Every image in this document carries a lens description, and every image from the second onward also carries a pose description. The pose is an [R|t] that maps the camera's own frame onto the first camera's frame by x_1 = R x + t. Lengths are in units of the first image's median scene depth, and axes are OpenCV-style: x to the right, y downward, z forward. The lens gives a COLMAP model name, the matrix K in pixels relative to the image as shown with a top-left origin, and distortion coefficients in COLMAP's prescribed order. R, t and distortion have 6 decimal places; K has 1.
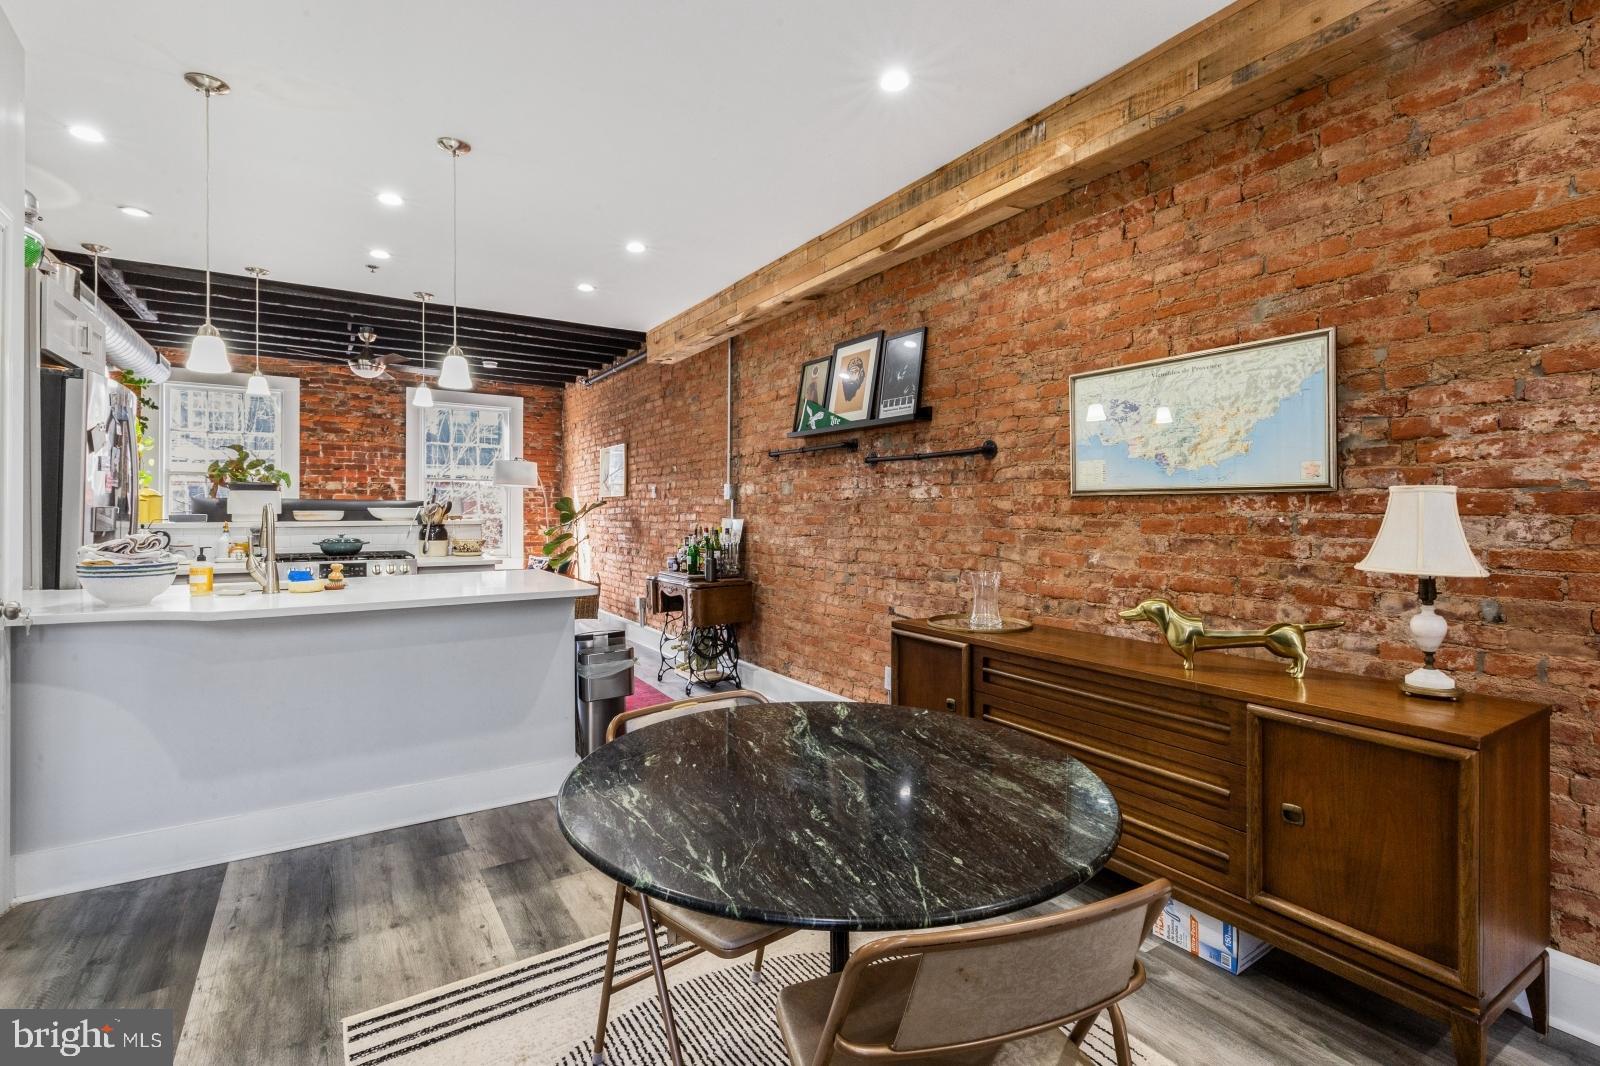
lens RADIAL K [[736.6, 0, 797.5], [0, 736.6, 513.2], [0, 0, 1]] dist [0.001716, -0.000063]
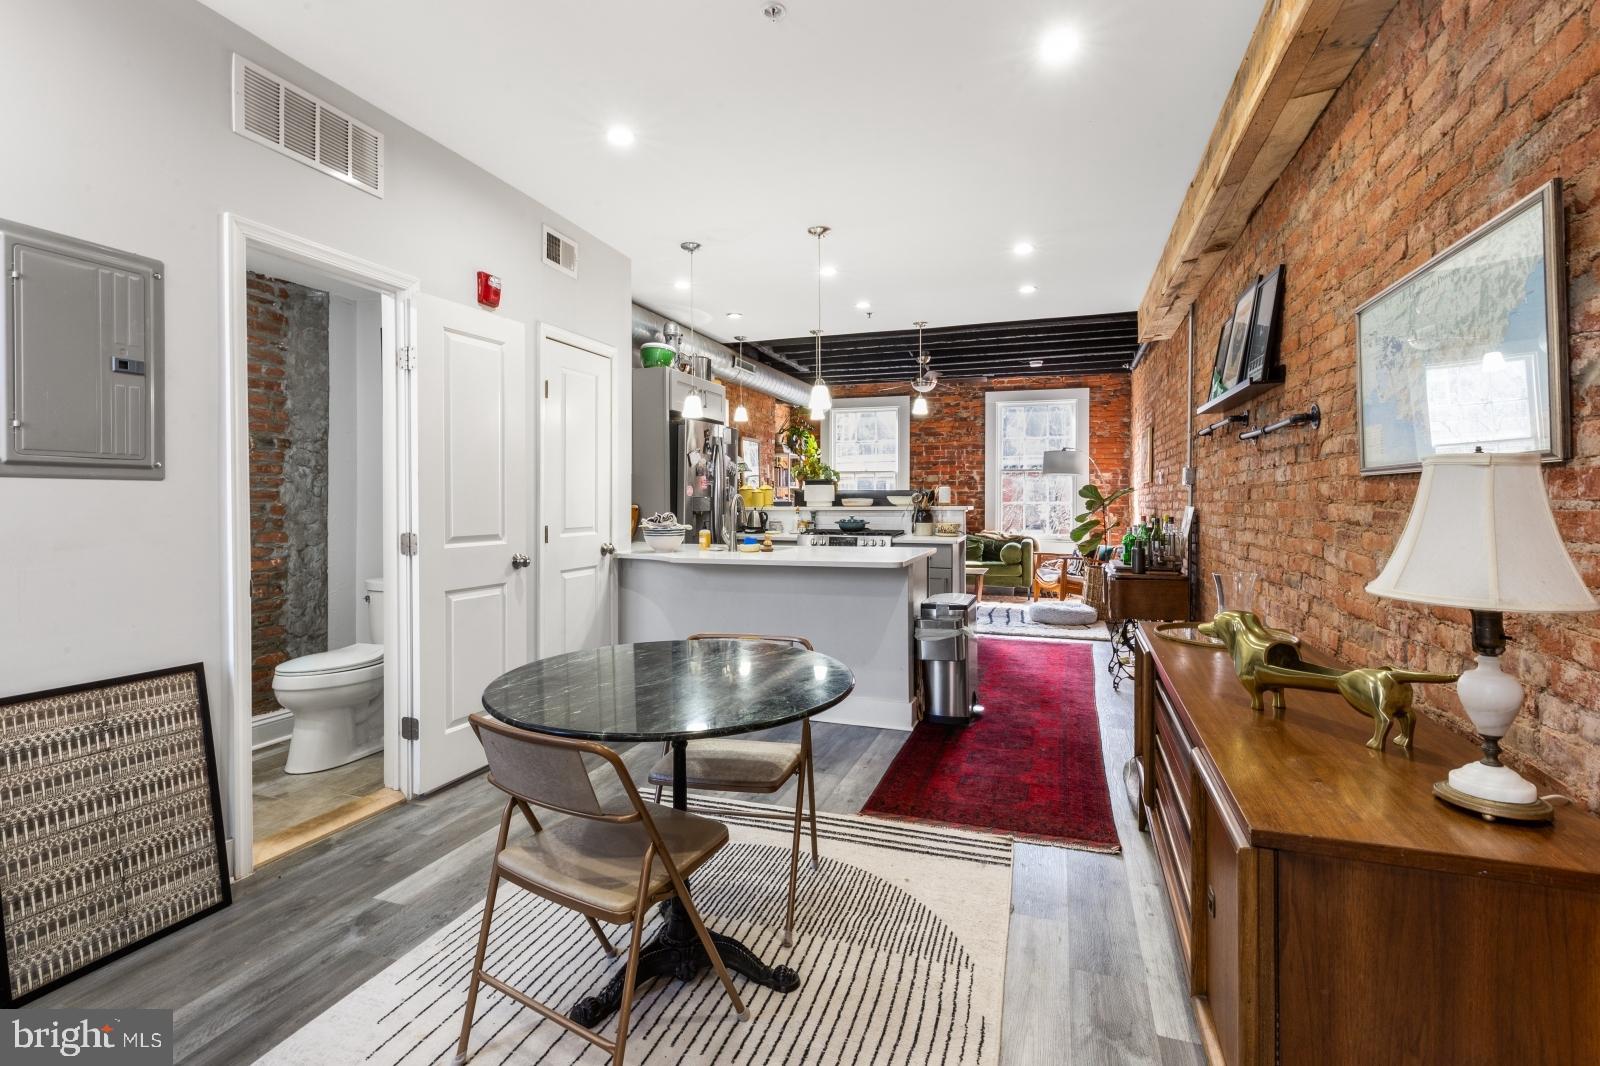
lens RADIAL K [[742.6, 0, 790.8], [0, 742.6, 504.9], [0, 0, 1]] dist [0.004303, -0.000710]
pose [[0.608763, 0.004087, -0.793341, 0.275882], [0.000738, 0.999983, 0.005717, 0.000017], [0.793352, -0.004066, 0.608750, 0.054452]]
